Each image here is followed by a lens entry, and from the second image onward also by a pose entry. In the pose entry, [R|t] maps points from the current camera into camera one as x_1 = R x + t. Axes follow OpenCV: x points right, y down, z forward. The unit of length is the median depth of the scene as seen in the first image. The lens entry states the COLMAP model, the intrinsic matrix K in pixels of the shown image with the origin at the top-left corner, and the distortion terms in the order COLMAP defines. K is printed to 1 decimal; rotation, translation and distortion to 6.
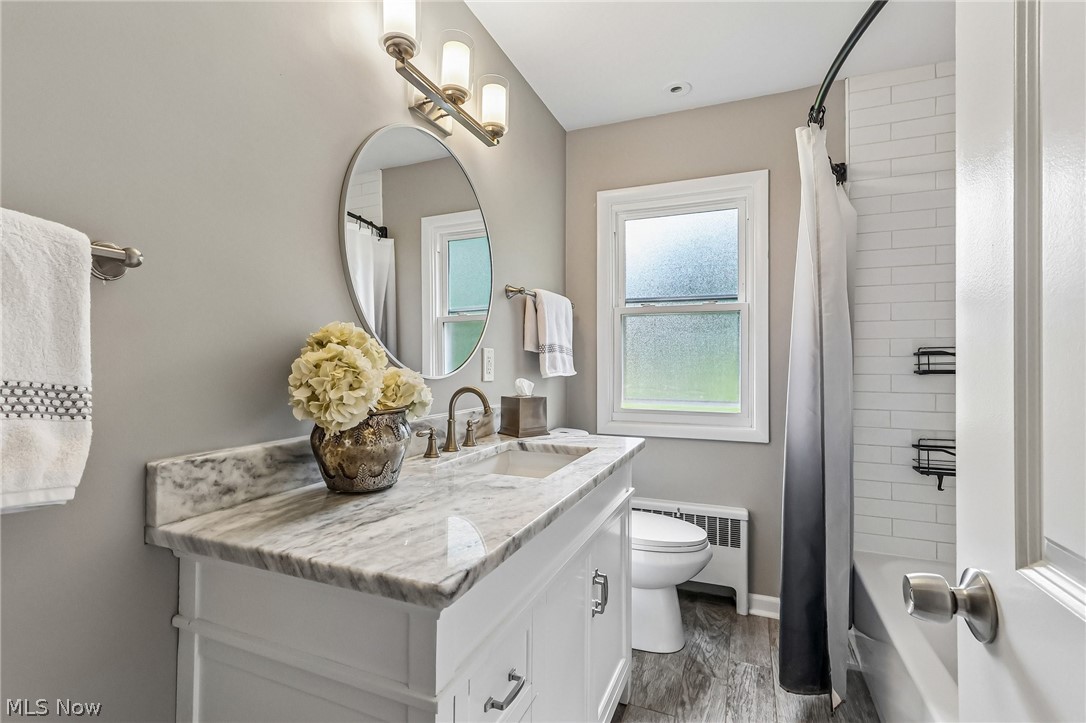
lens RADIAL K [[502.8, 0, 539.7], [0, 502.8, 359.0], [0, 0, 1]] dist [0.014454, 0.001236]
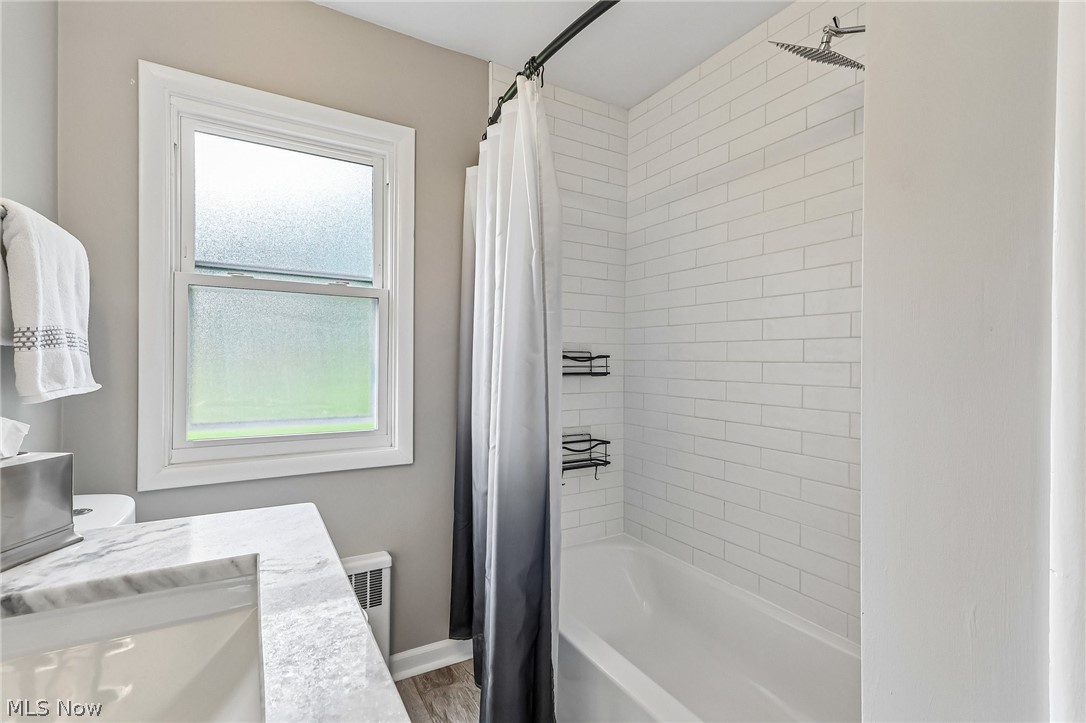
lens RADIAL K [[502.8, 0, 539.7], [0, 502.8, 359.0], [0, 0, 1]] dist [0.014454, 0.001236]
pose [[0.611095, 0.005322, 0.791540, -0.069410], [-0.013941, 0.999895, 0.004041, -0.009473], [-0.791435, -0.013505, 0.611104, 0.338785]]
